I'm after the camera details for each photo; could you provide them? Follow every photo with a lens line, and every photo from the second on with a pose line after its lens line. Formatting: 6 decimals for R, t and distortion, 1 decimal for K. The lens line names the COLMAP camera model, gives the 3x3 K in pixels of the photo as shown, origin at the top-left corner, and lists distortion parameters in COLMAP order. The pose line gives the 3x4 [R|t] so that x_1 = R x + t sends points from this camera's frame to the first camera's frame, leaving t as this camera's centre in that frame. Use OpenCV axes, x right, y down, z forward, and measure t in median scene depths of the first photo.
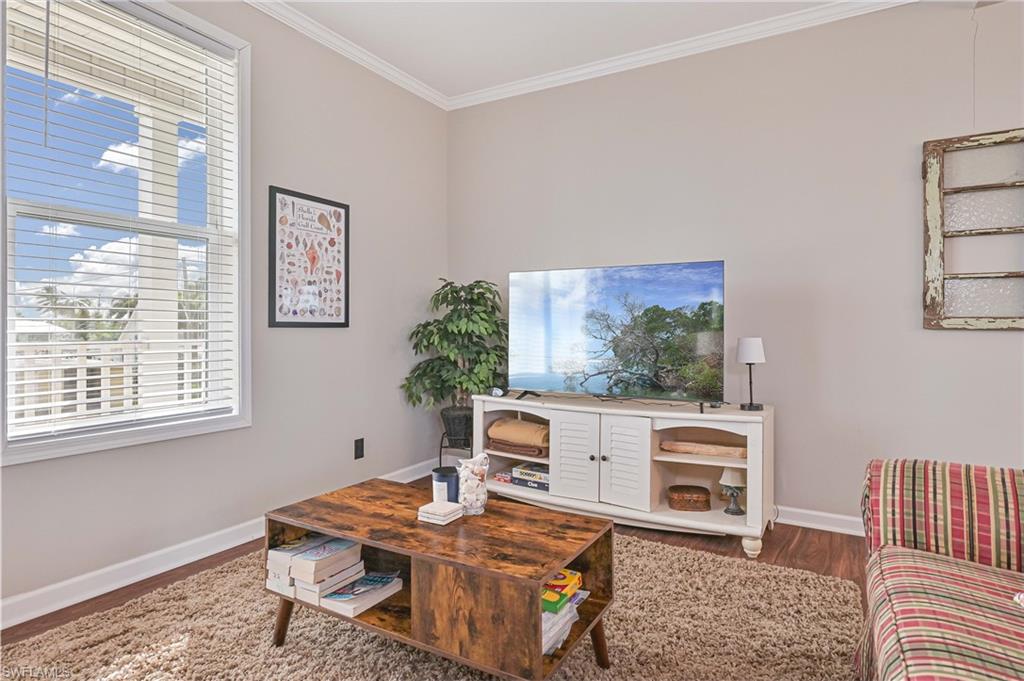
lens RADIAL K [[559.5, 0, 518.6], [0, 559.5, 319.8], [0, 0, 1]] dist [0.006749, 0.000420]
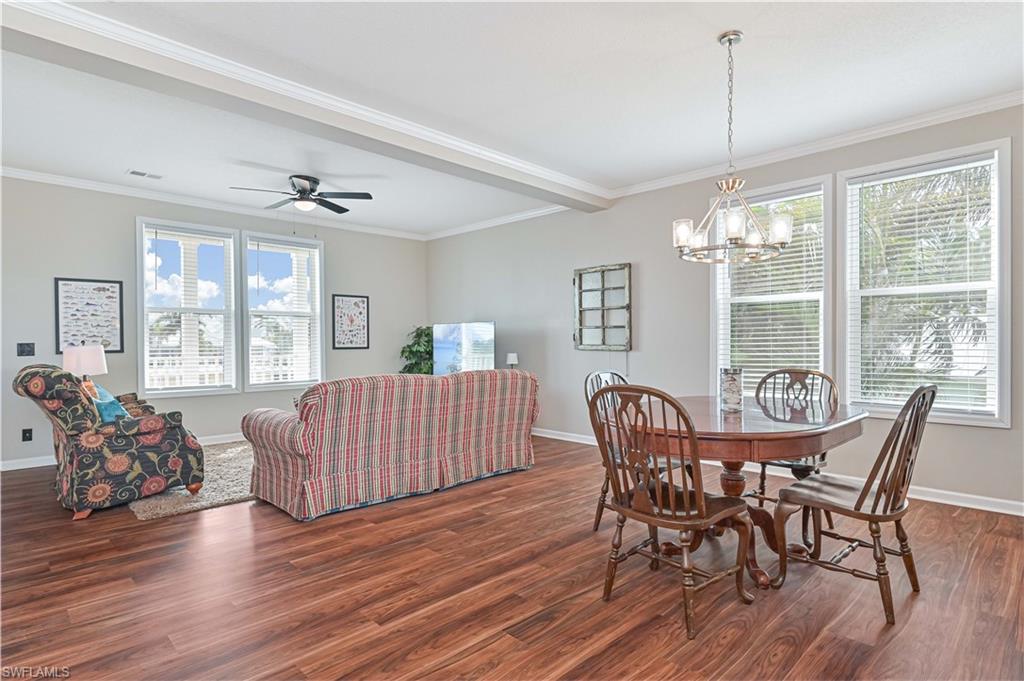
lens RADIAL K [[536.6, 0, 512.8], [0, 536.6, 345.1], [0, 0, 1]] dist [-0.000184, -0.000866]
pose [[0.964477, -0.004455, -0.264131, 0.981112], [0.010070, 0.999751, 0.019910, -0.045752], [0.263976, -0.021863, 0.964281, -1.131886]]
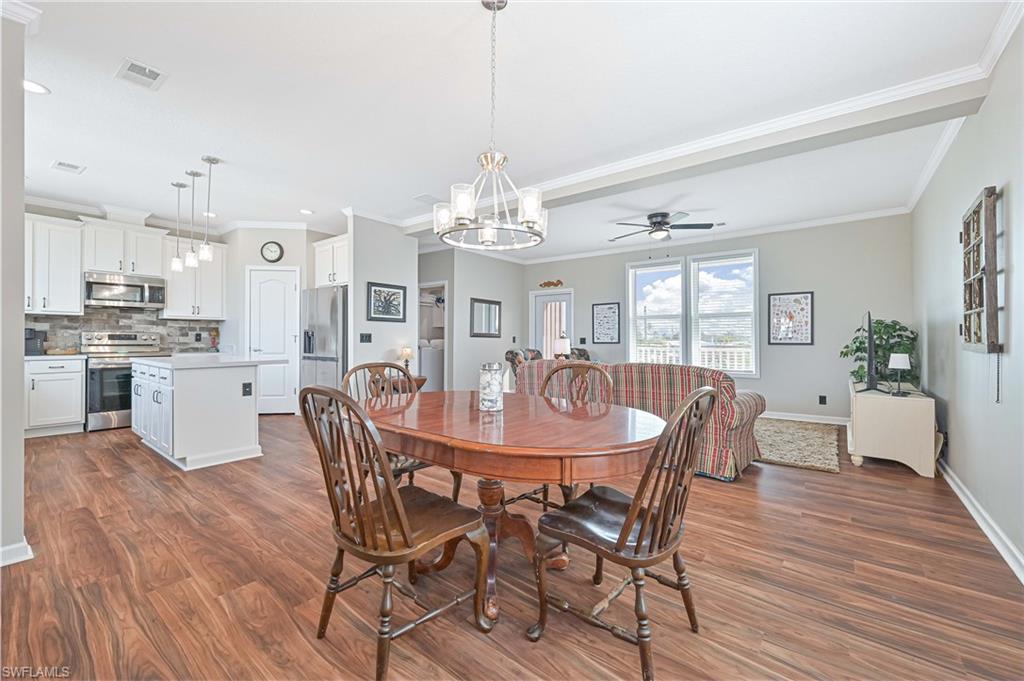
lens RADIAL K [[420.8, 0, 518.0], [0, 420.8, 340.7], [0, 0, 1]] dist [0.001360, -0.001372]
pose [[-0.135335, 0.001299, -0.990799, 1.773335], [0.011893, 0.999929, -0.000314, -0.020485], [0.990728, -0.011827, -0.135341, 0.045002]]
